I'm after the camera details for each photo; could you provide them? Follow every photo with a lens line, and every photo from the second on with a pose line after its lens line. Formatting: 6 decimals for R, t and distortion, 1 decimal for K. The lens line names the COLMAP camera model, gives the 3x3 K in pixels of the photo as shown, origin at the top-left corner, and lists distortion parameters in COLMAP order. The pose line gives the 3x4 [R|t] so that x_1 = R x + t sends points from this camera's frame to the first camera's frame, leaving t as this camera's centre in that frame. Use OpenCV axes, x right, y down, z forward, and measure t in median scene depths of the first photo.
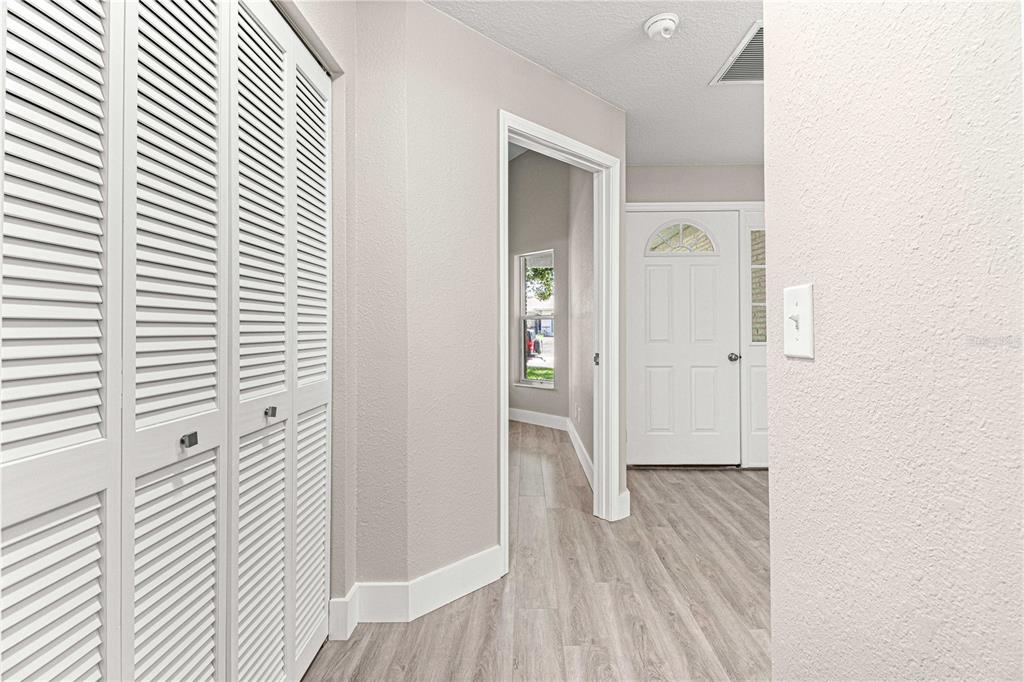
lens RADIAL K [[483.0, 0, 514.3], [0, 483.0, 329.3], [0, 0, 1]] dist [0.021436, -0.013132]
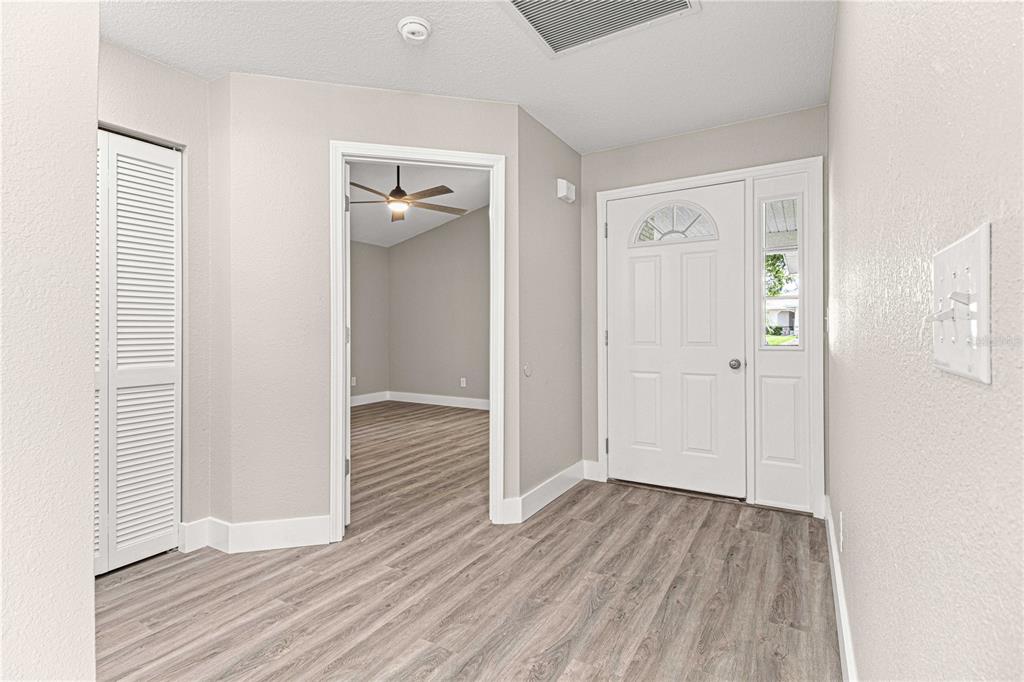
lens RADIAL K [[483.0, 0, 514.3], [0, 483.0, 329.3], [0, 0, 1]] dist [0.021436, -0.013132]
pose [[0.867399, -0.002991, -0.497604, 0.876038], [0.001597, 0.999994, -0.003229, 0.003960], [0.497610, 0.002006, 0.867399, 0.196382]]
